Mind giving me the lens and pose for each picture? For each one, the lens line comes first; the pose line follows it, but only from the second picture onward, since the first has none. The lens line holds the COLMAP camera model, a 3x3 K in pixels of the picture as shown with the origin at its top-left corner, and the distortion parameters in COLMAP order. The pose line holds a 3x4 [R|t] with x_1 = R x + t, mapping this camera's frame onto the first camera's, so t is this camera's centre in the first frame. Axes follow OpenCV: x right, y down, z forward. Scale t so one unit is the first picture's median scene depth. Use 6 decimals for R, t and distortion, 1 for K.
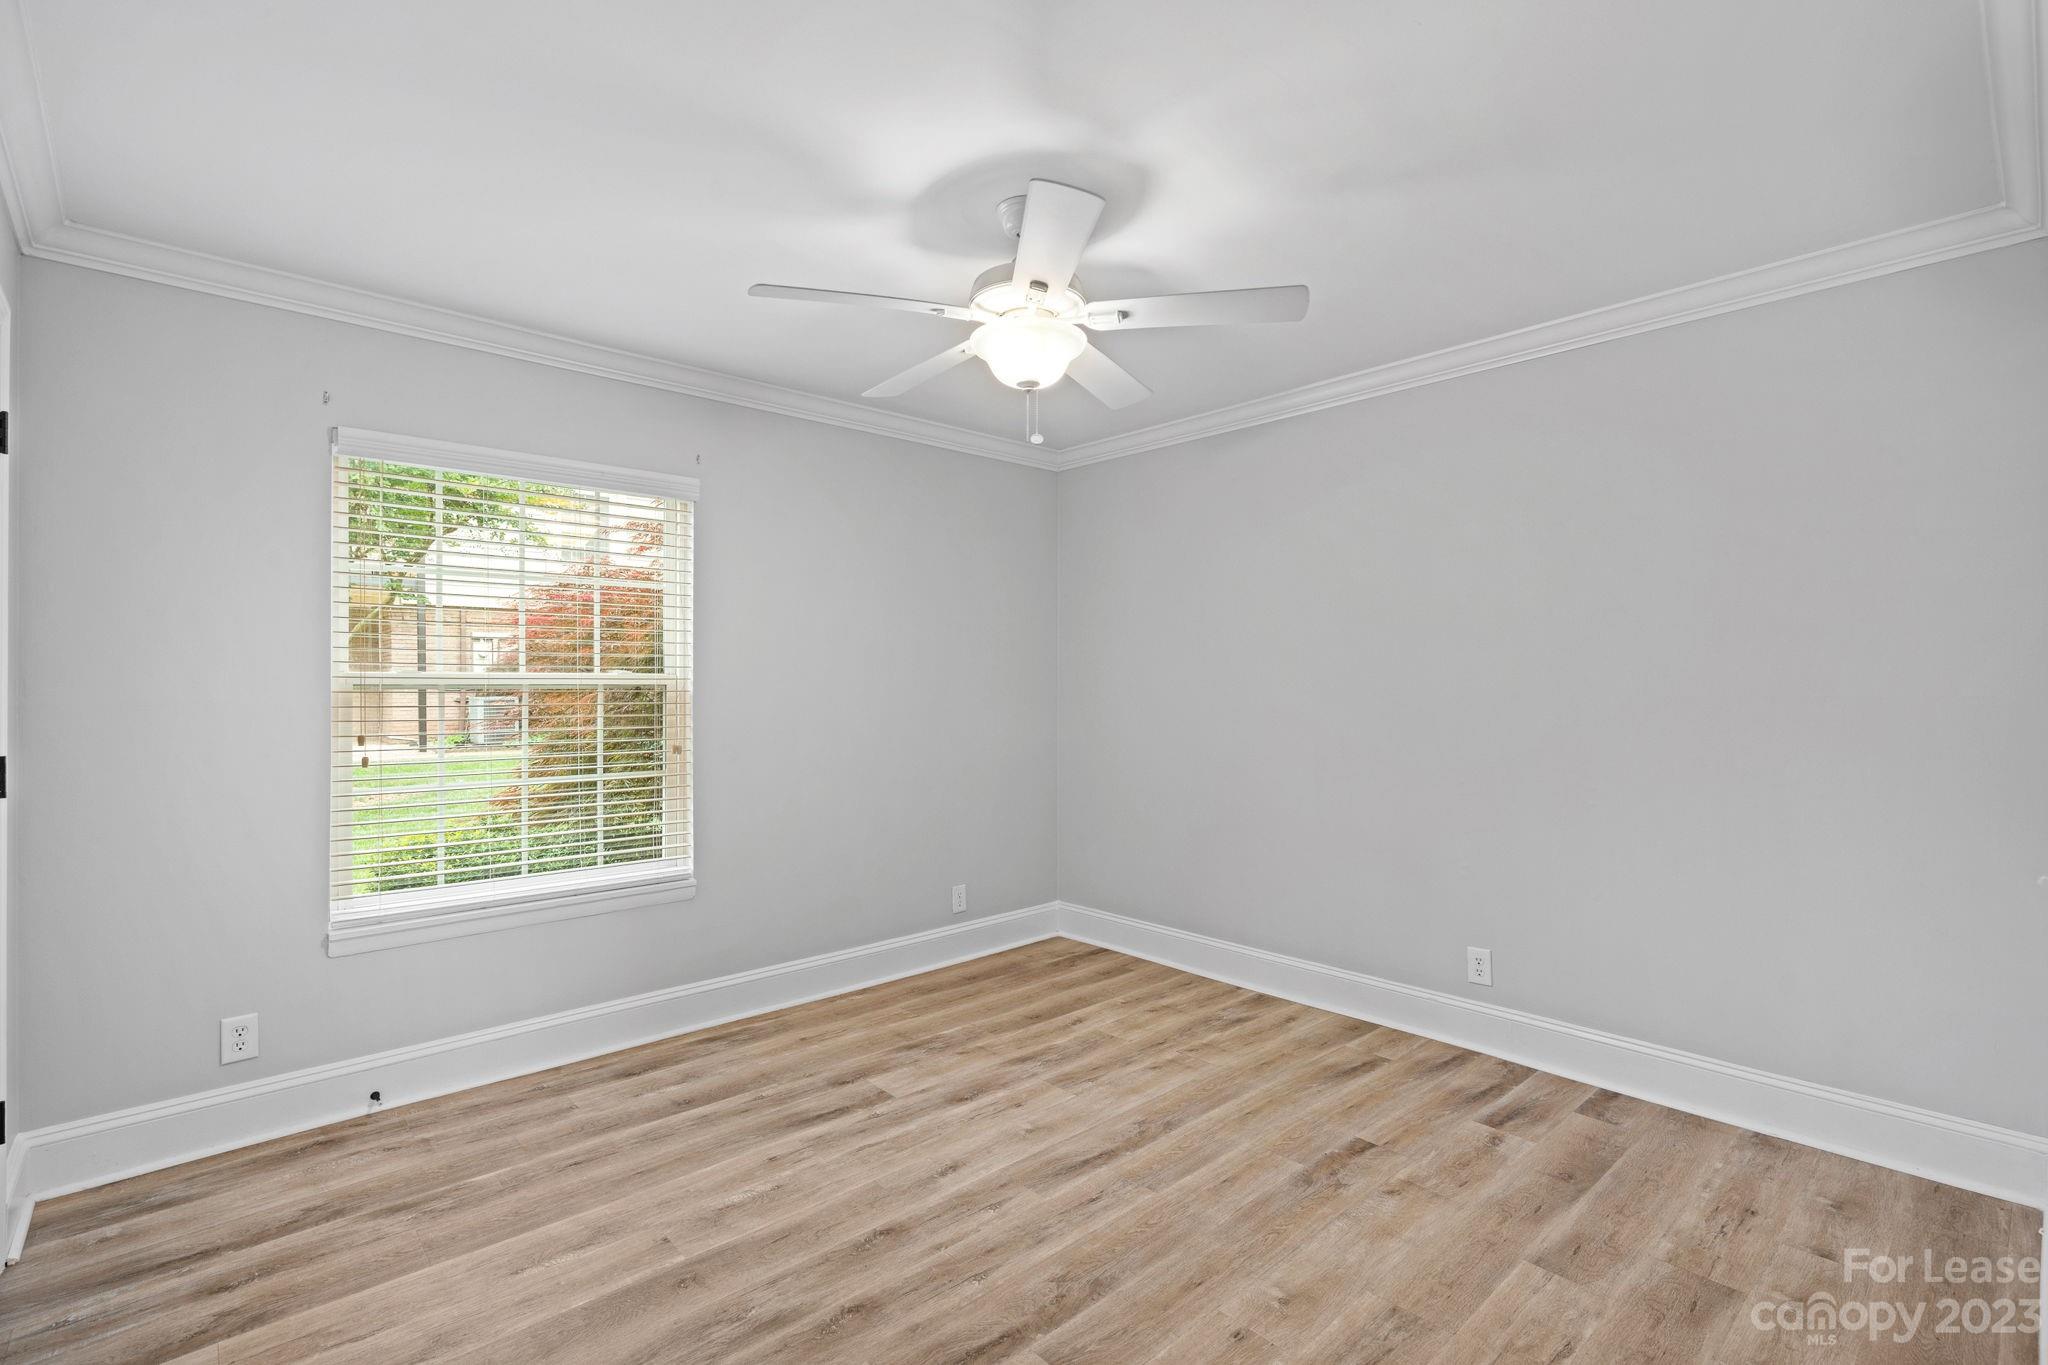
lens RADIAL K [[945.6, 0, 1024.0], [0, 945.6, 682.3], [0, 0, 1]] dist [0.006580, 0.001473]
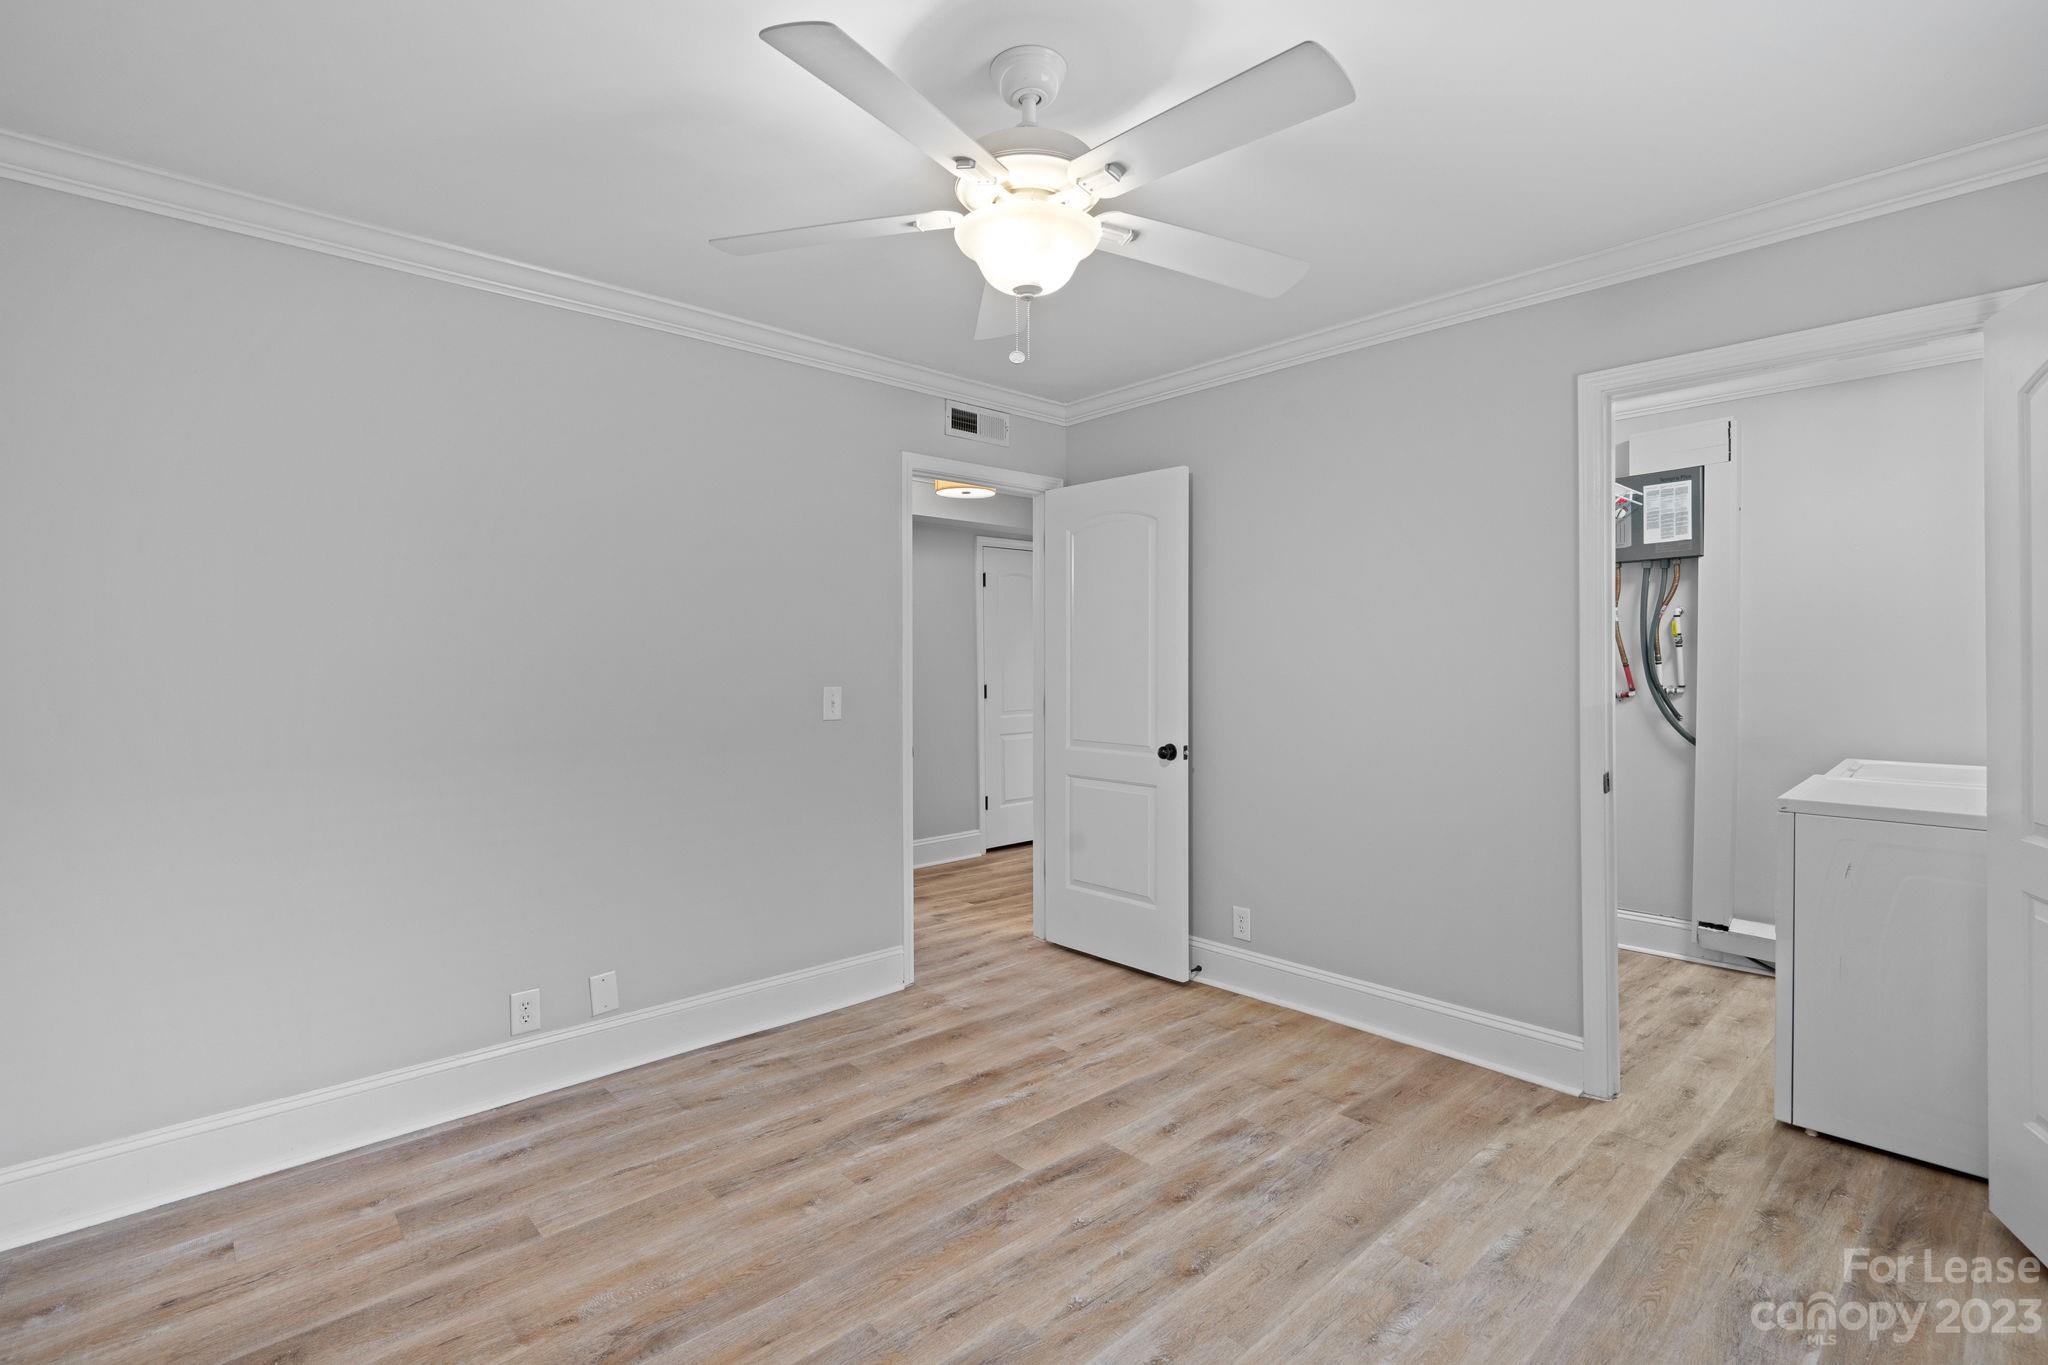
lens RADIAL K [[945.6, 0, 1020.7], [0, 945.6, 677.1], [0, 0, 1]] dist [0.006580, 0.001473]
pose [[-0.999970, 0.006844, -0.003574, 0.016458], [0.006792, 0.999876, 0.014242, 0.000269], [0.003671, 0.014217, -0.999892, 1.962310]]
